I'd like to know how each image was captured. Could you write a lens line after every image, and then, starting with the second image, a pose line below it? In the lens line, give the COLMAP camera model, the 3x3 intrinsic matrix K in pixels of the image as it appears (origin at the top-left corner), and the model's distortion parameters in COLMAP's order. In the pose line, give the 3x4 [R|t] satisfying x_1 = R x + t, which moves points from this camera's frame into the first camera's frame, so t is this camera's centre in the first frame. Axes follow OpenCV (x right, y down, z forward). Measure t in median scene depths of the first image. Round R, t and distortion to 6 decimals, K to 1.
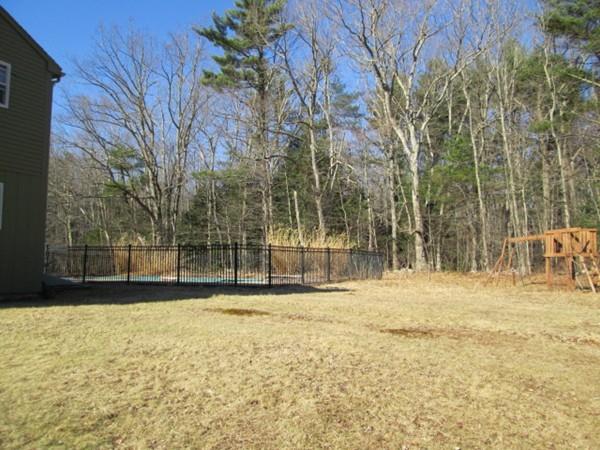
lens RADIAL K [[502.5, 0, 300.3], [0, 502.5, 222.8], [0, 0, 1]] dist [-0.040027, 0.015581]
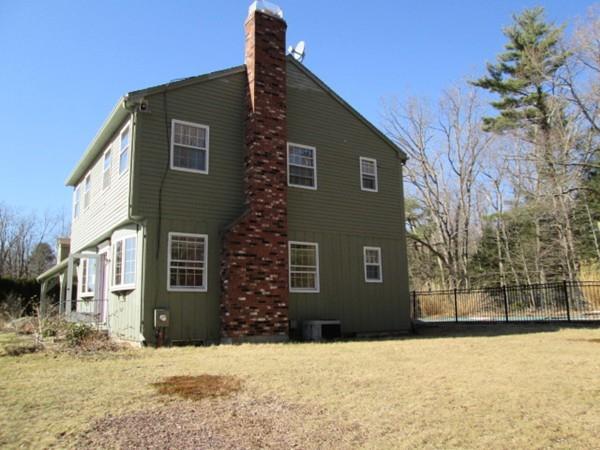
lens RADIAL K [[502.5, 0, 285.2], [0, 502.5, 222.6], [0, 0, 1]] dist [-0.040027, 0.015581]
pose [[0.850149, -0.115109, -0.513805, -0.032584], [0.070406, 0.991900, -0.105723, -0.005805], [0.521813, 0.053706, 0.851368, -0.091096]]
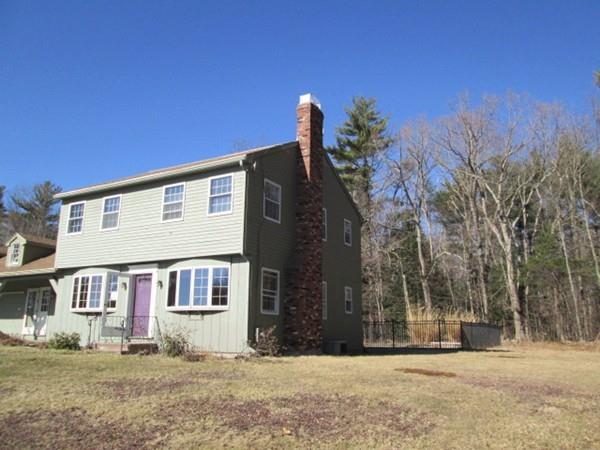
lens RADIAL K [[502.5, 0, 295.7], [0, 502.5, 227.9], [0, 0, 1]] dist [-0.040027, 0.015581]
pose [[0.997388, -0.007698, -0.071822, -0.174754], [-0.001705, 0.991520, -0.129945, -0.015417], [0.072213, 0.129728, 0.988917, -0.235528]]
